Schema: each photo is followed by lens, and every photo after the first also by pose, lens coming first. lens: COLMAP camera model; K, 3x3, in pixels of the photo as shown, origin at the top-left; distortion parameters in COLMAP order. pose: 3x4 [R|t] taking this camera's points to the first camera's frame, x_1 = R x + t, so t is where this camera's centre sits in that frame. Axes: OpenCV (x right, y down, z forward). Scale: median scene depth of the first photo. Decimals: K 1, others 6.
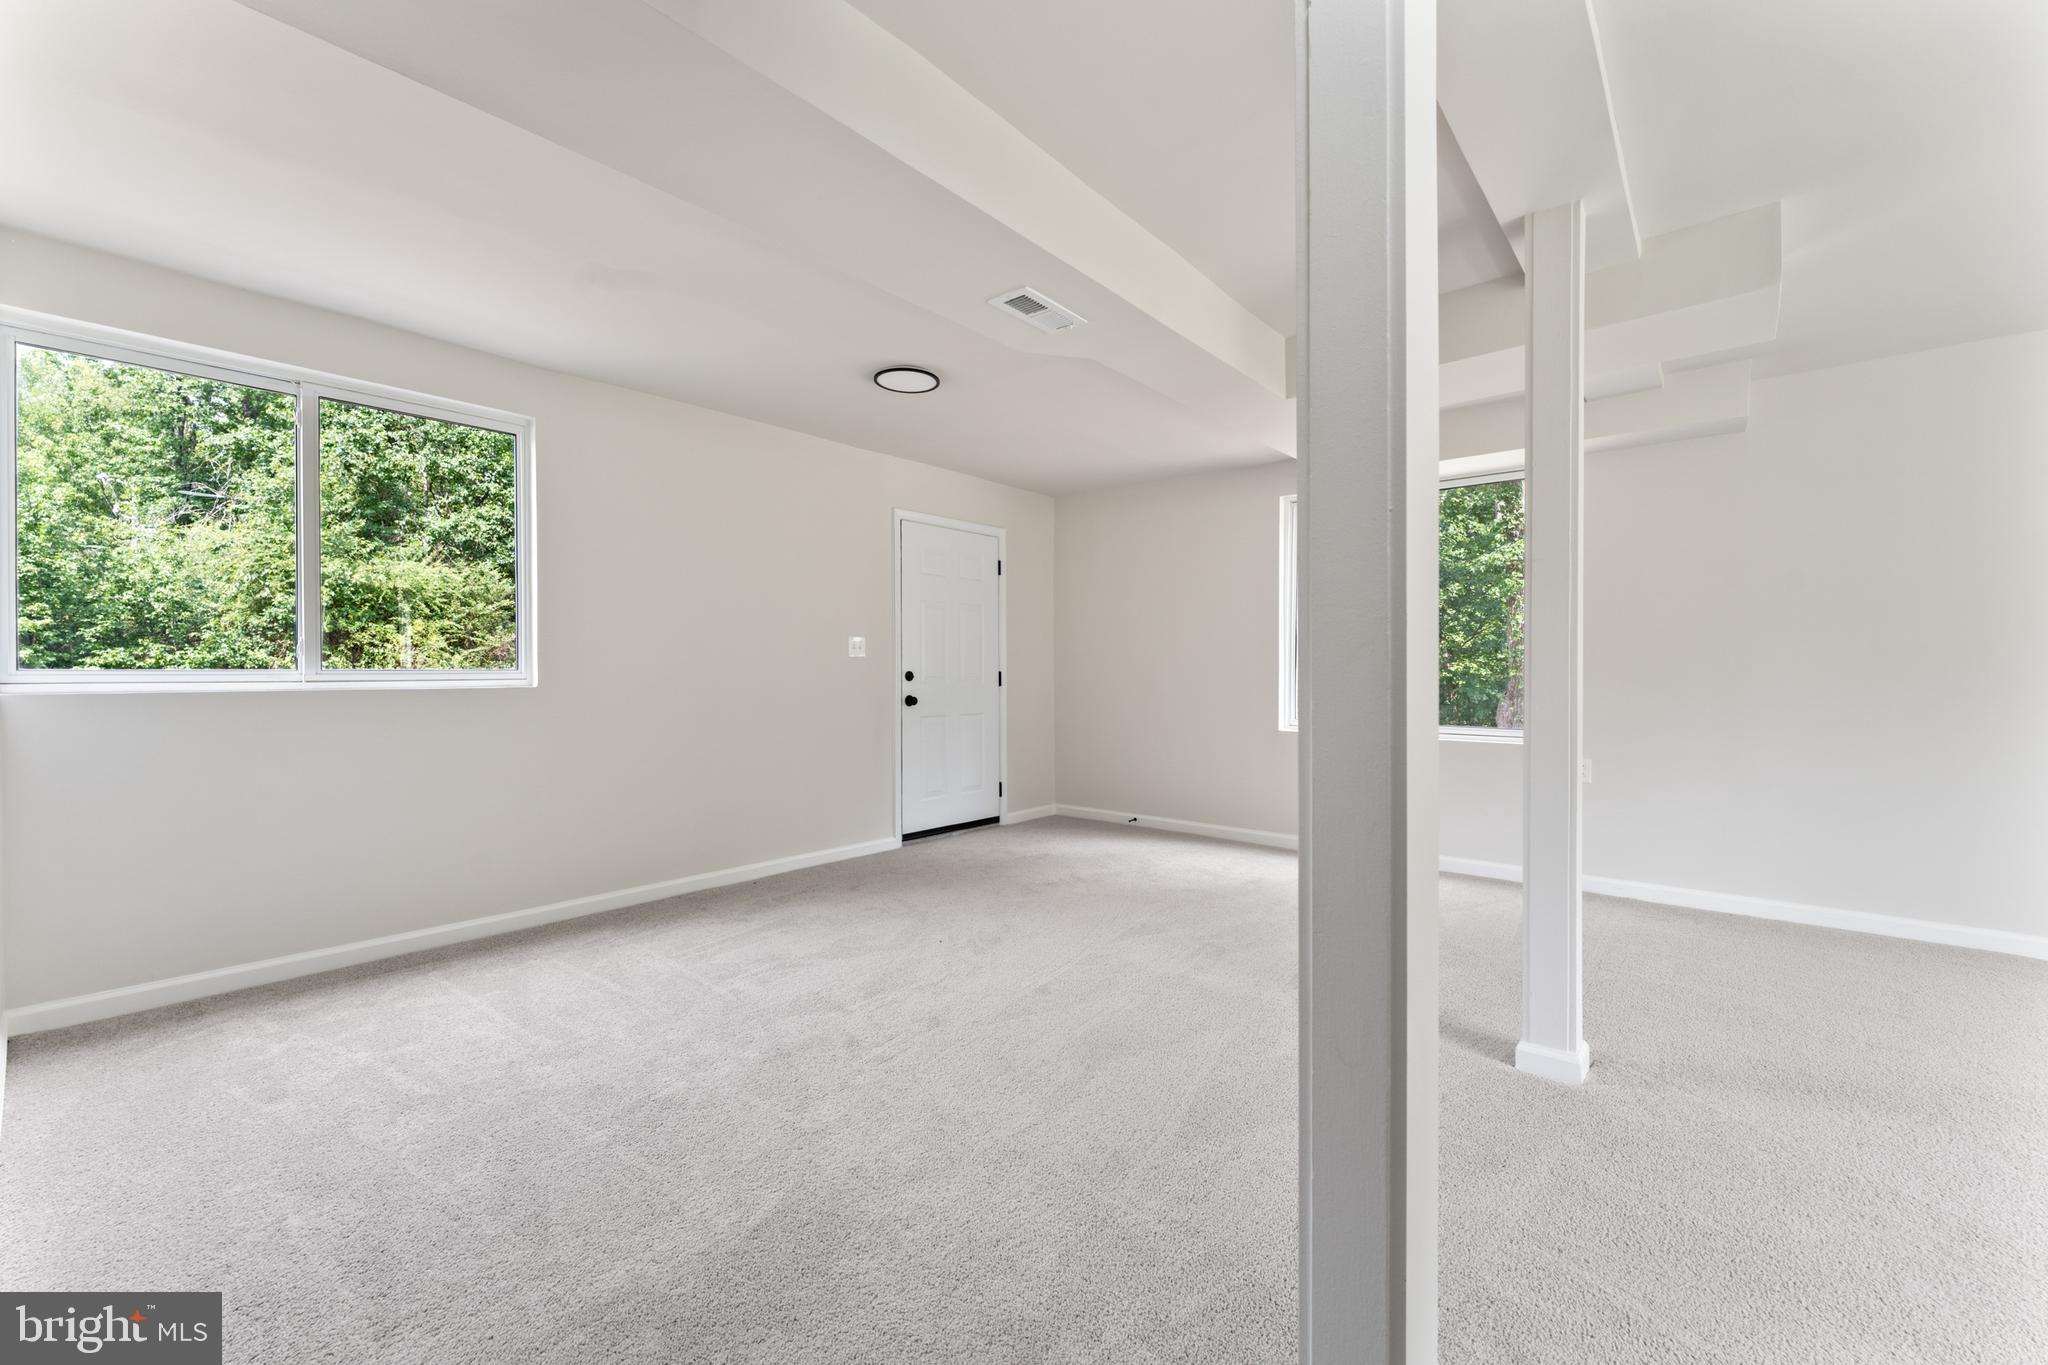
lens RADIAL K [[831.0, 0, 990.9], [0, 831.0, 675.4], [0, 0, 1]] dist [-0.005252, 0.001201]
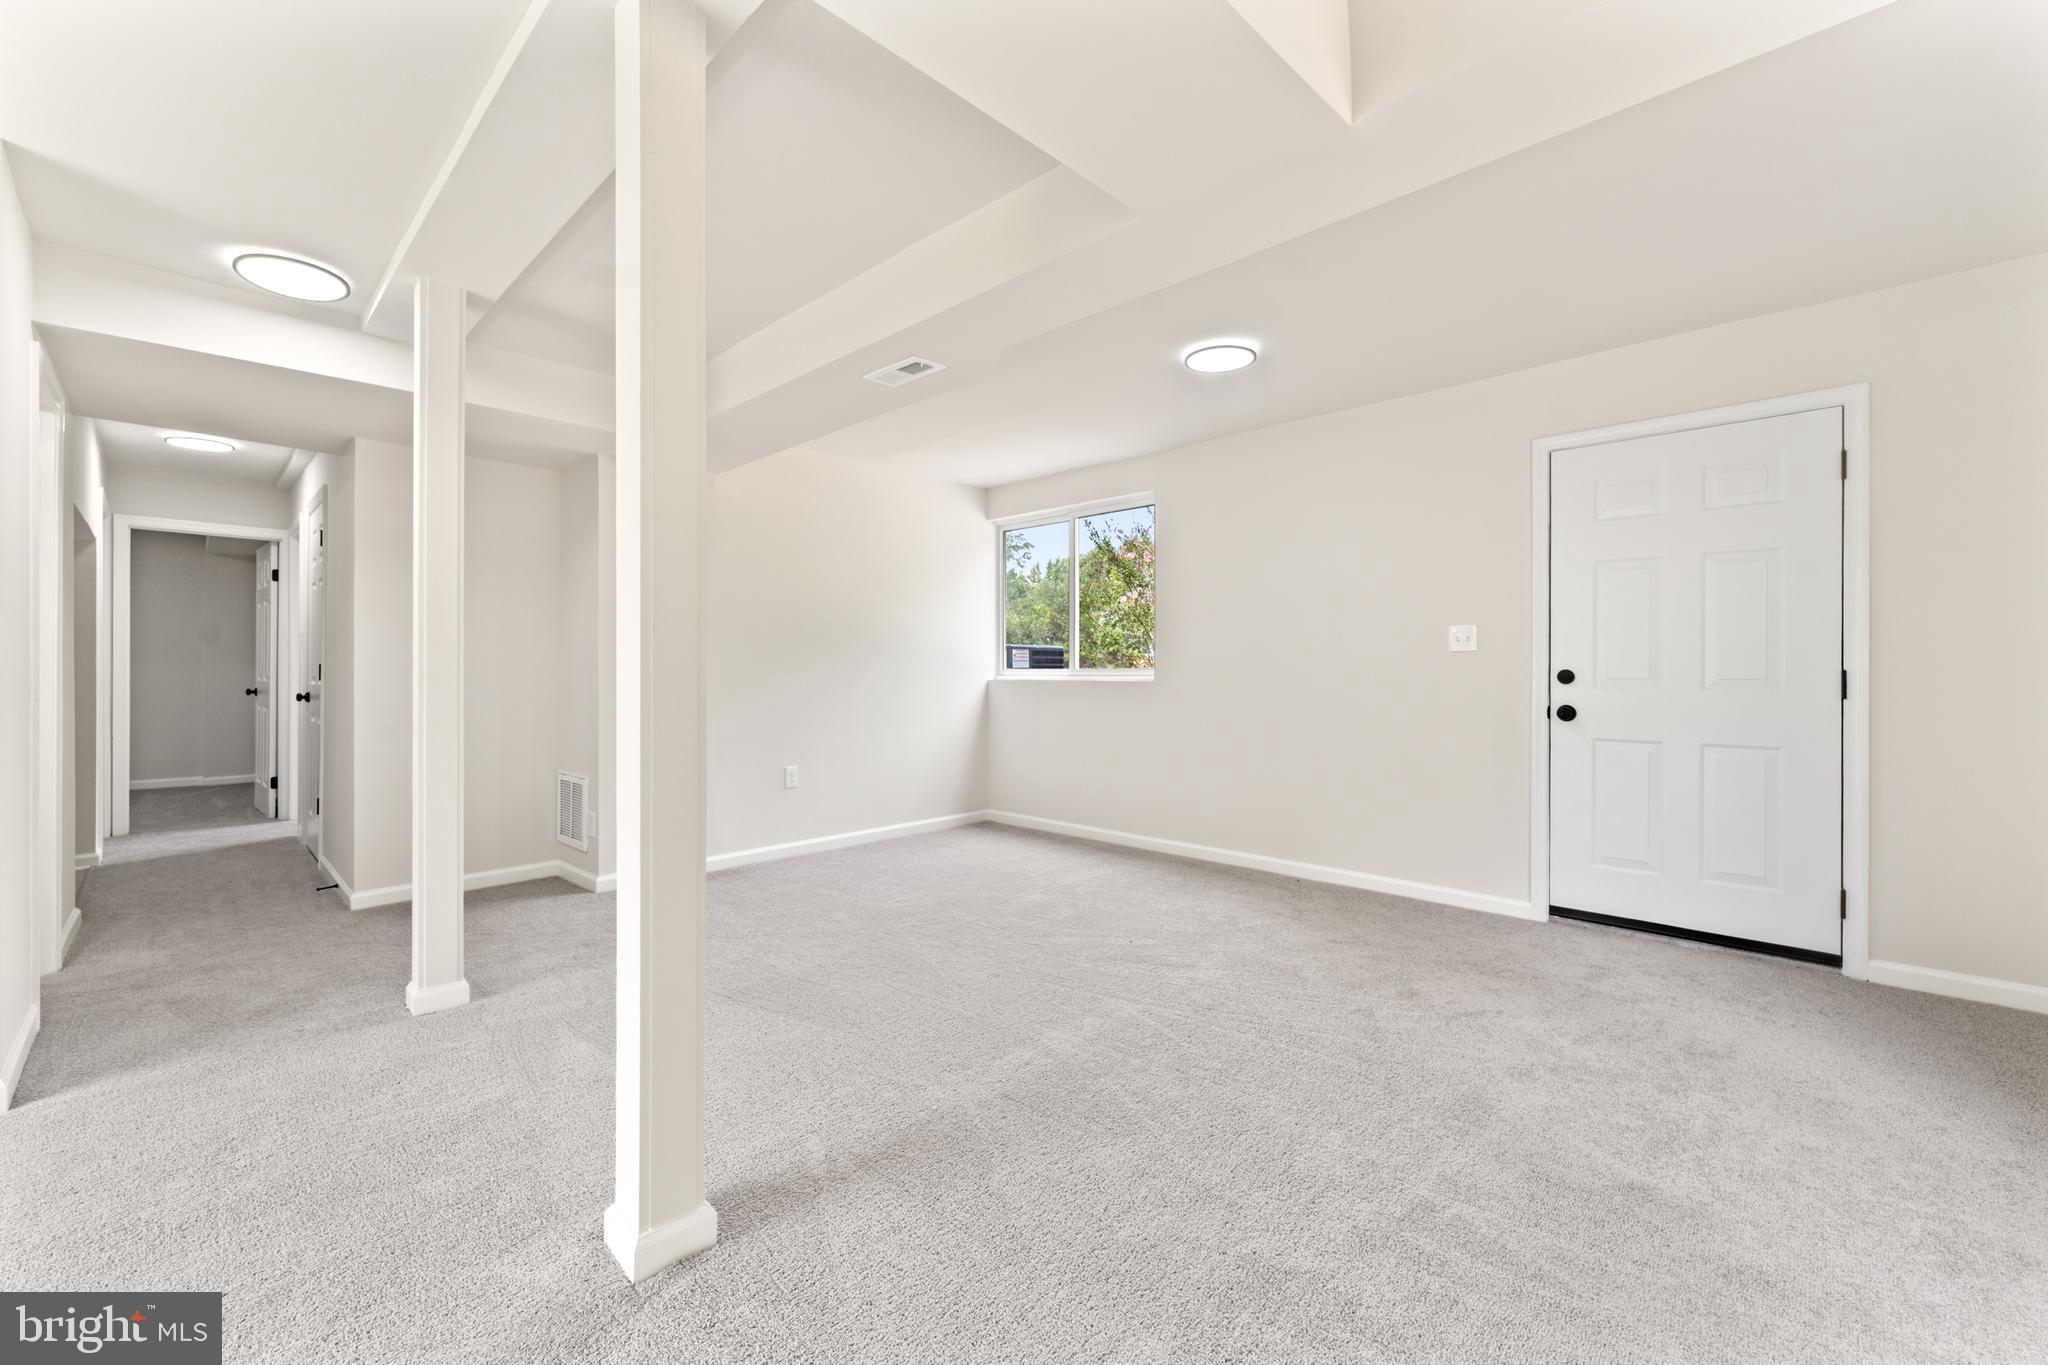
lens RADIAL K [[831.0, 0, 1028.0], [0, 831.0, 667.0], [0, 0, 1]] dist [-0.005252, 0.001201]
pose [[-0.051684, -0.003045, -0.998659, 0.587410], [-0.003846, 0.999989, -0.002850, -0.003545], [0.998656, 0.003694, -0.051695, 0.578189]]
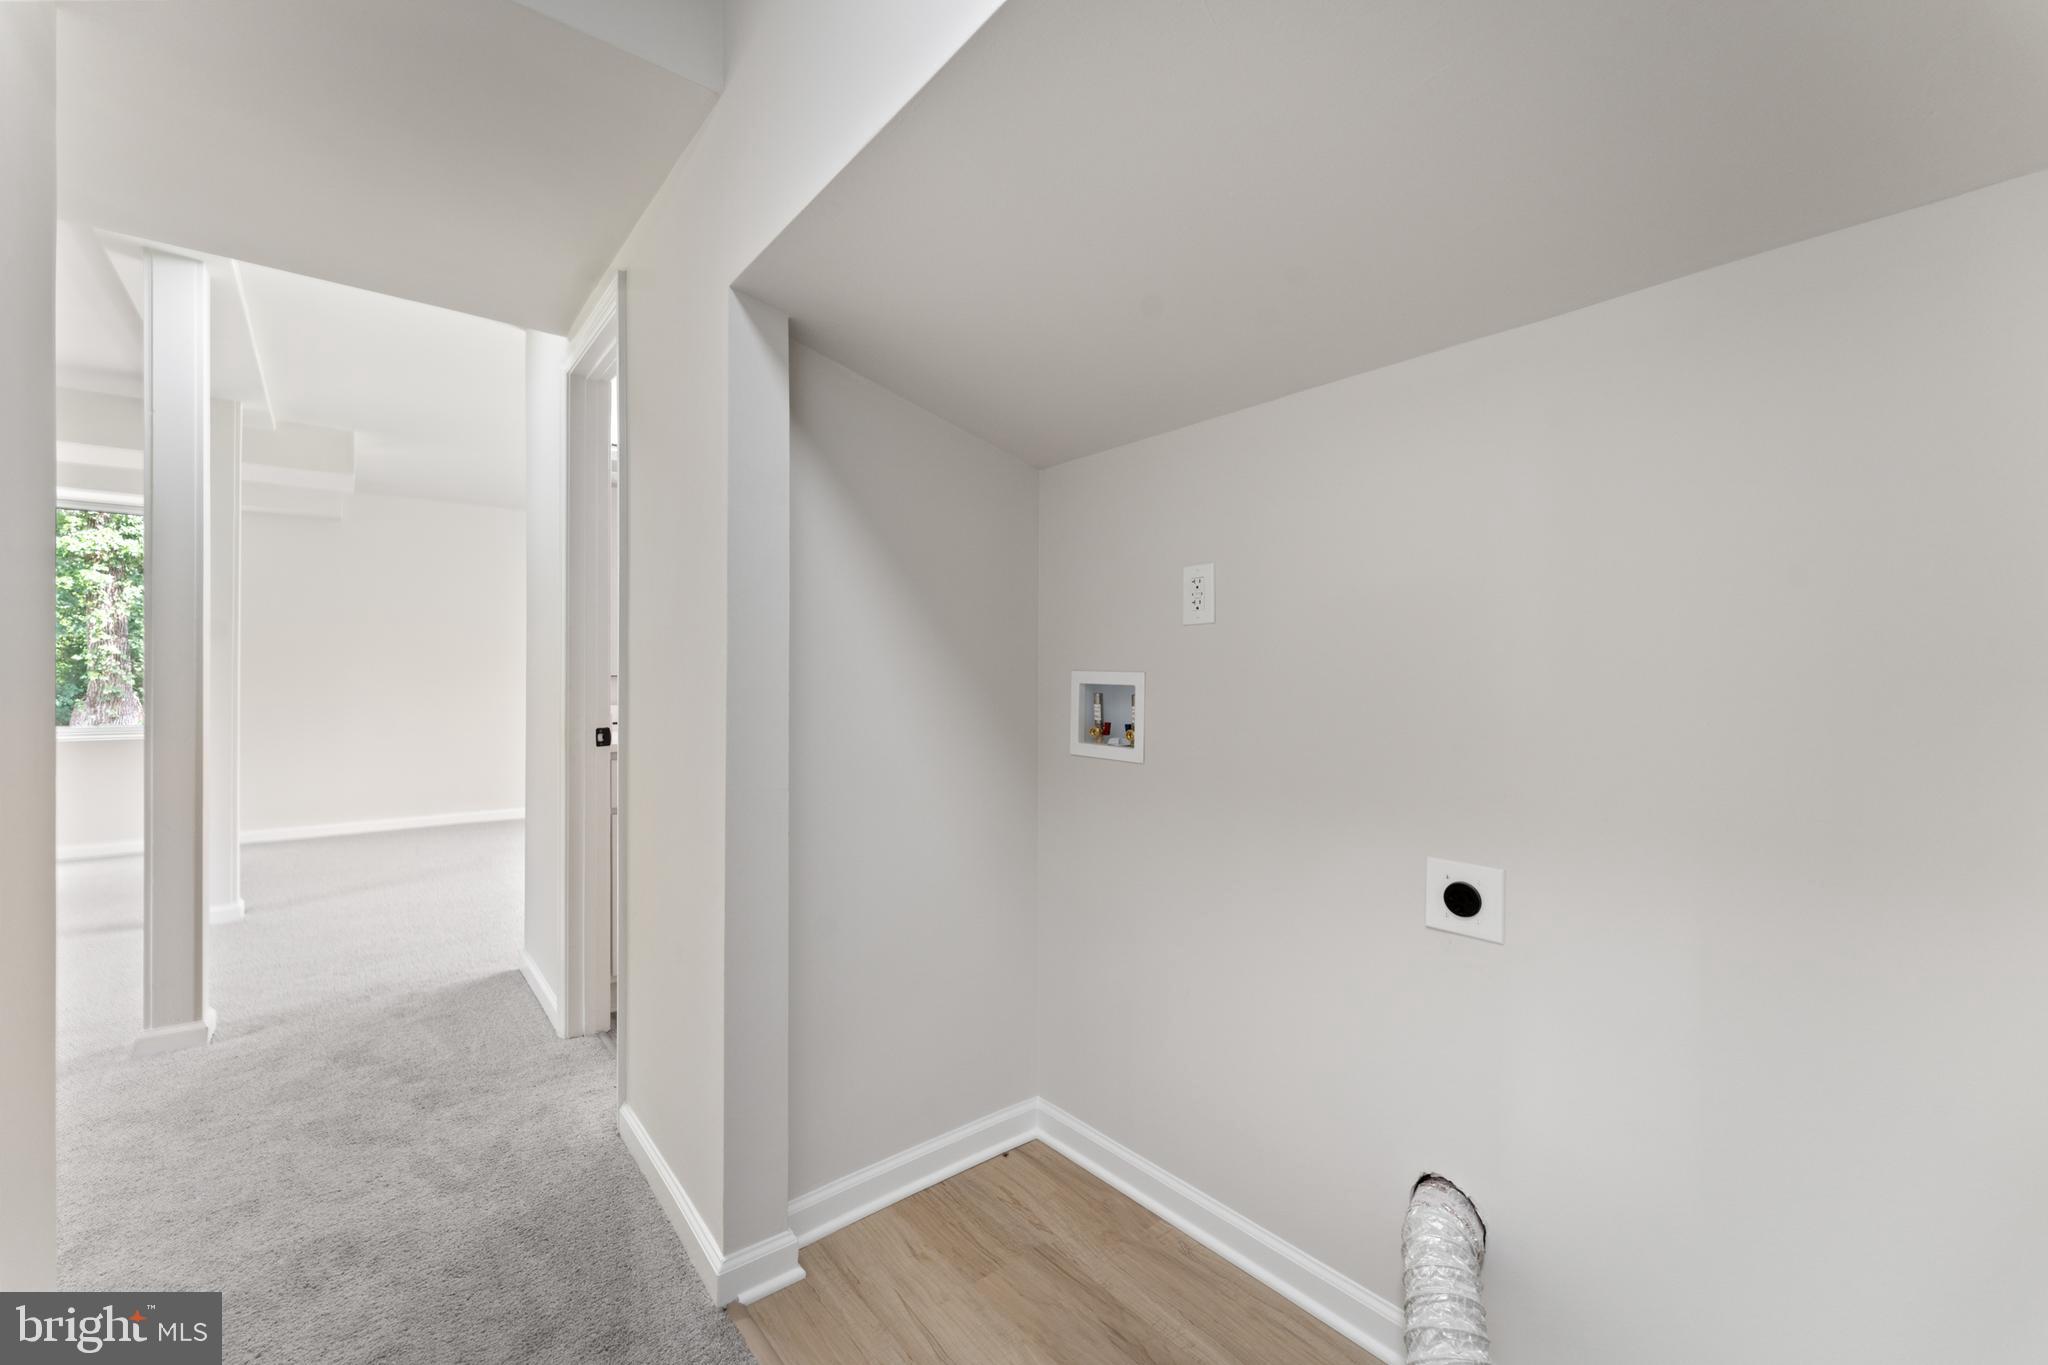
lens RADIAL K [[831.0, 0, 1038.2], [0, 831.0, 682.5], [0, 0, 1]] dist [-0.005252, 0.001201]
pose [[0.139126, -0.002386, 0.990272, -0.293826], [-0.001088, 0.999996, 0.002562, 0.000208], [-0.990274, -0.001434, 0.139123, -0.339372]]
